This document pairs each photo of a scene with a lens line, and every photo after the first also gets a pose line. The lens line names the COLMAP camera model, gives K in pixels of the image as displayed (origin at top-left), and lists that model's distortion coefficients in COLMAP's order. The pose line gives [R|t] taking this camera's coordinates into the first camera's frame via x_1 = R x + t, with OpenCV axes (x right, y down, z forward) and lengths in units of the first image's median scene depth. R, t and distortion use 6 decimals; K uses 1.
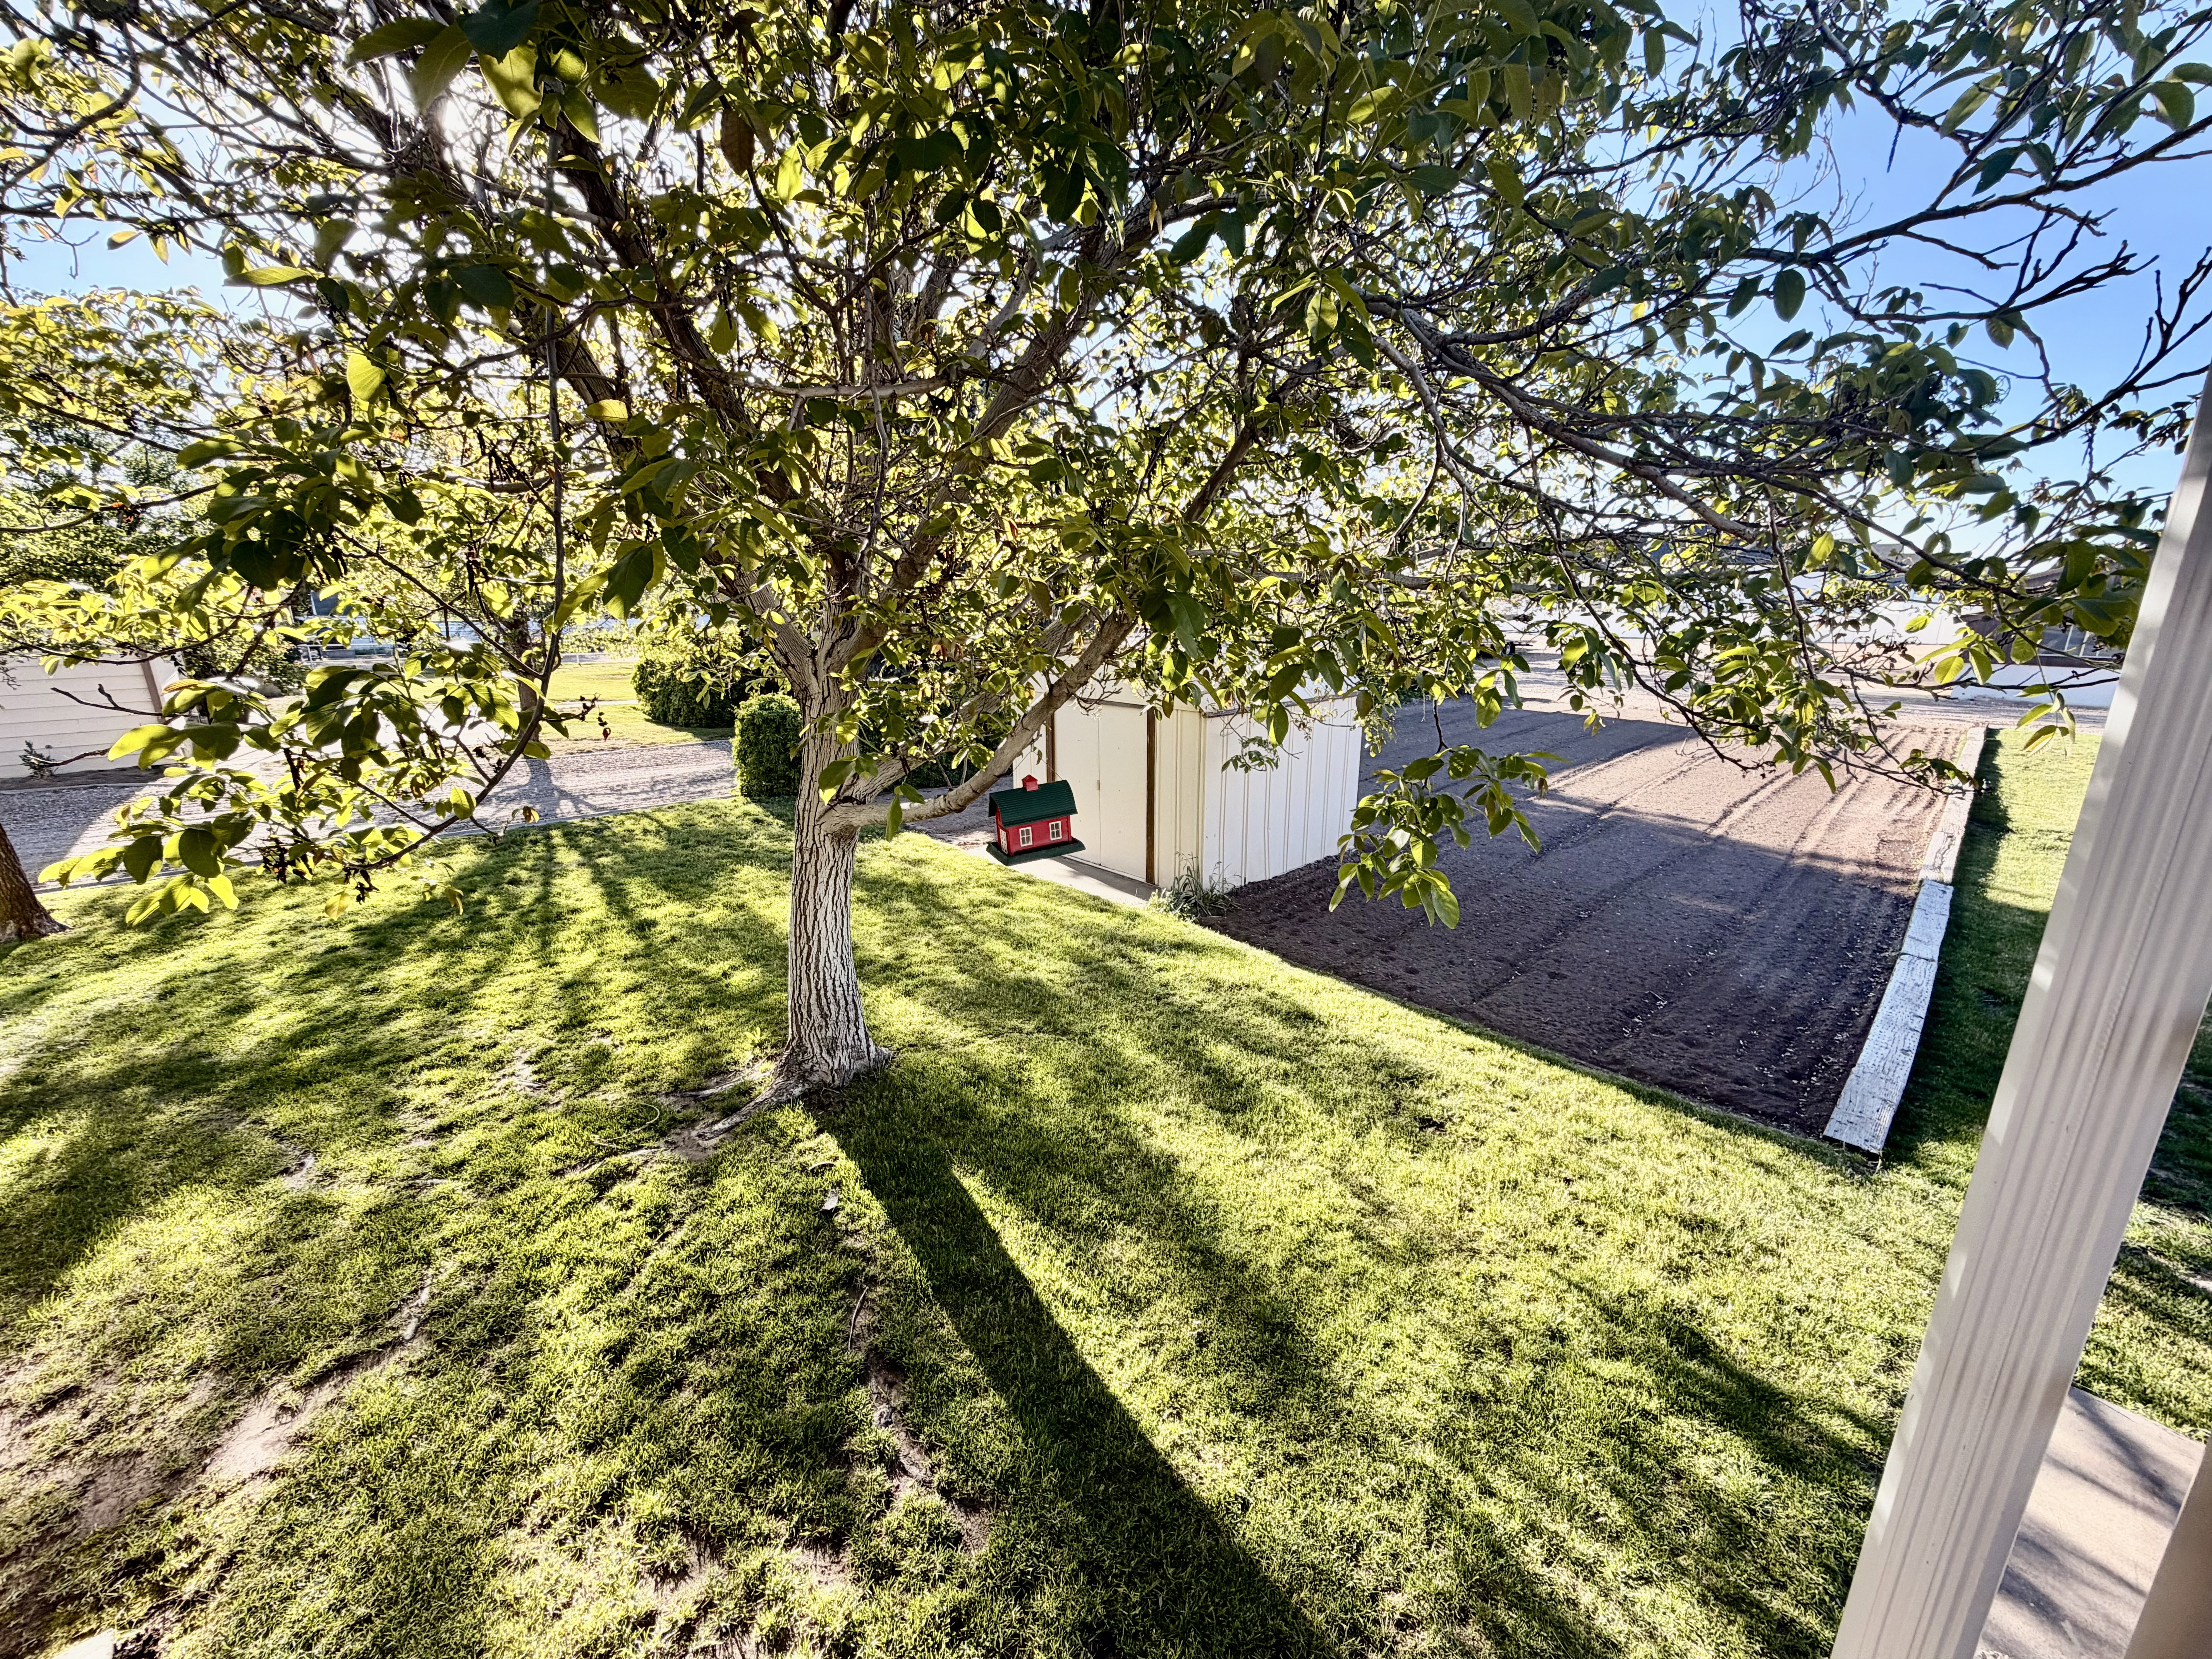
lens RADIAL K [[887.2, 0, 1109.5], [0, 887.2, 829.2], [0, 0, 1]] dist [0.000378, 0.000047]
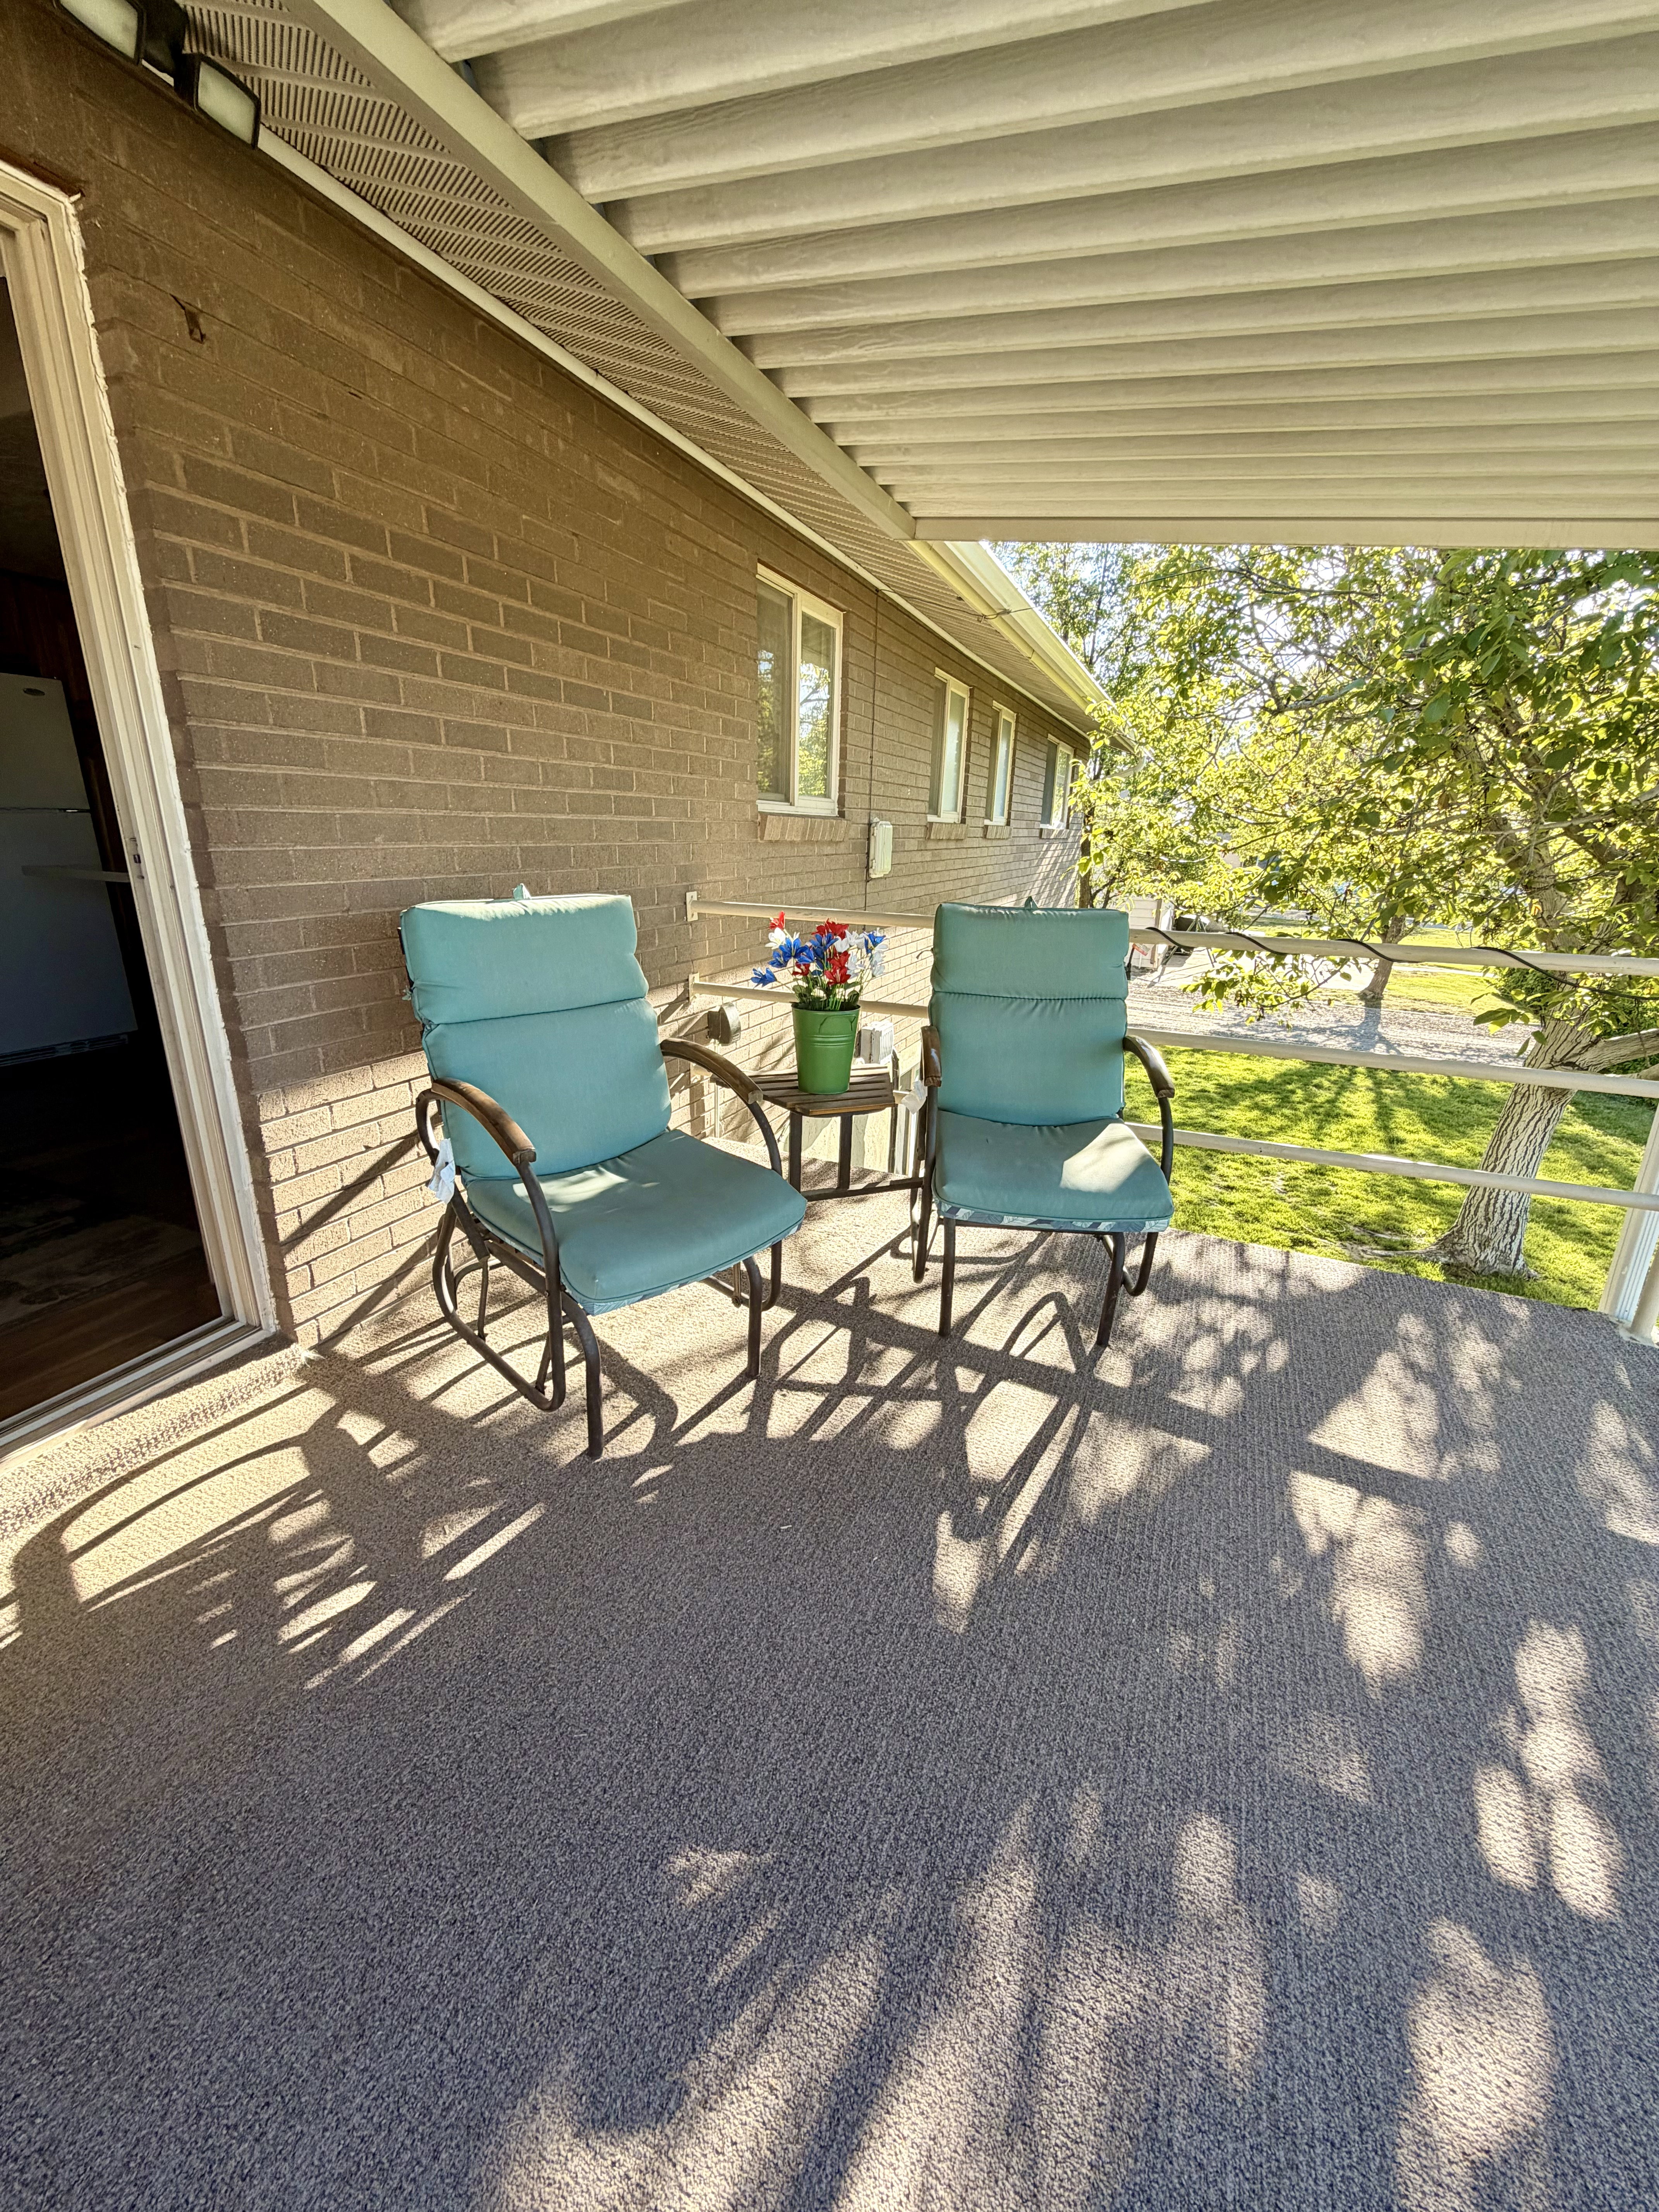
lens RADIAL K [[887.2, 0, 828.0], [0, 887.2, 1109.8], [0, 0, 1]] dist [0.000378, 0.000047]
pose [[0.407416, 0.280822, -0.868994, 0.275283], [-0.261479, 0.947581, 0.183627, 0.051228], [0.875009, 0.152411, 0.459489, -0.353617]]
